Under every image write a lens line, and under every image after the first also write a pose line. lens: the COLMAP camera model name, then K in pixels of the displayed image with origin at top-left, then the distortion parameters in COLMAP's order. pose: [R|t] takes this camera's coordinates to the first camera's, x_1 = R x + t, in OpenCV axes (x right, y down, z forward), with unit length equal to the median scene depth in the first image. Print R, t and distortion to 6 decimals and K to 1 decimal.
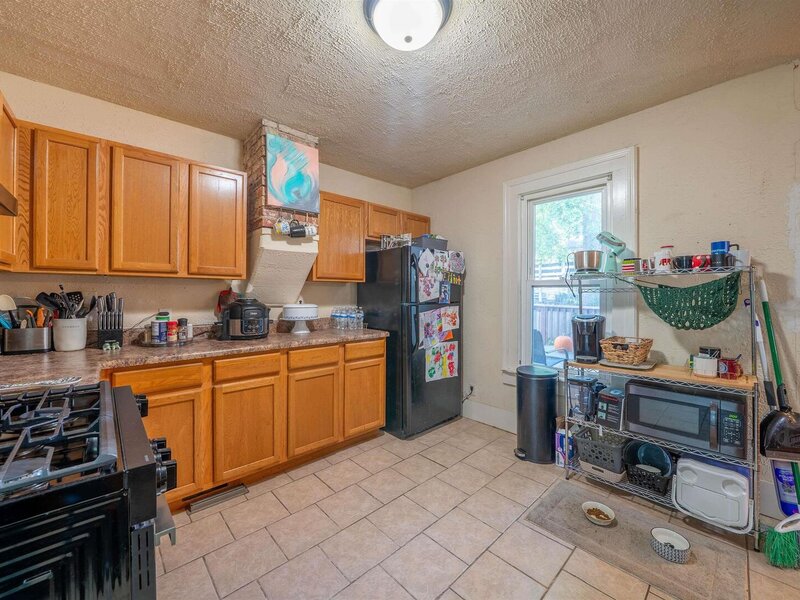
lens RADIAL K [[320.2, 0, 396.5], [0, 320.2, 293.3], [0, 0, 1]] dist [-0.017987, -0.000168]
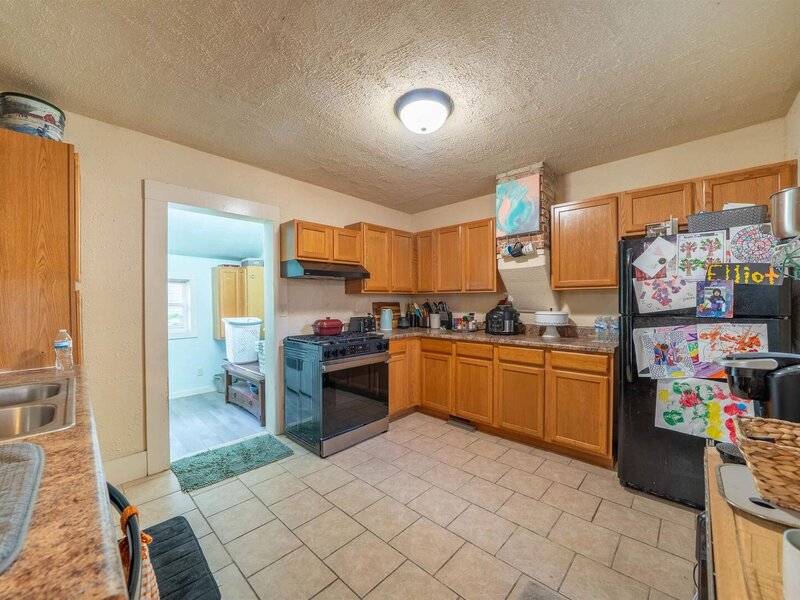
lens RADIAL K [[320.2, 0, 396.5], [0, 320.2, 293.3], [0, 0, 1]] dist [-0.017987, -0.000168]
pose [[0.064581, -0.024604, -0.997609, 0.778773], [0.013118, 0.999631, -0.023804, -0.008407], [0.997826, -0.011549, 0.064880, 0.394266]]
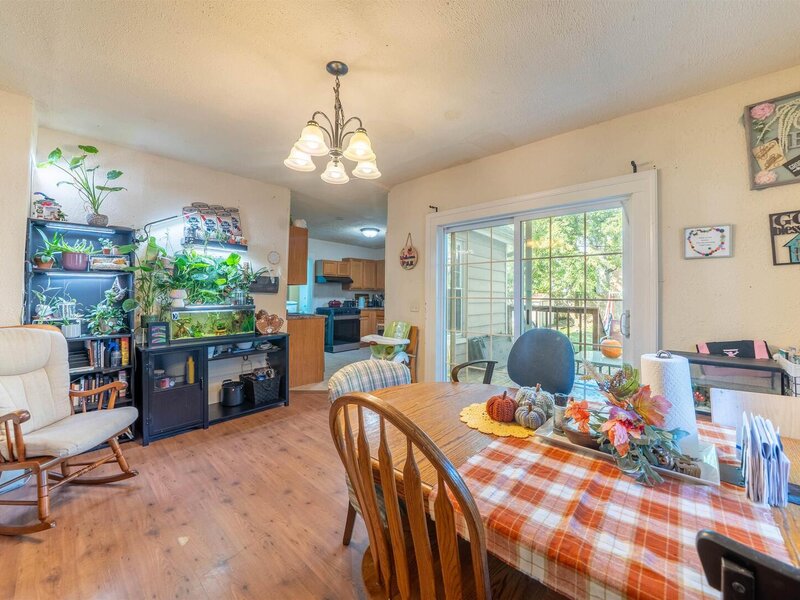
lens RADIAL K [[320.2, 0, 396.5], [0, 320.2, 293.3], [0, 0, 1]] dist [-0.017987, -0.000168]
pose [[0.089946, -0.009337, -0.995903, 2.413167], [0.001510, 0.999956, -0.009238, 0.020151], [0.995946, -0.000673, 0.089956, 0.501393]]
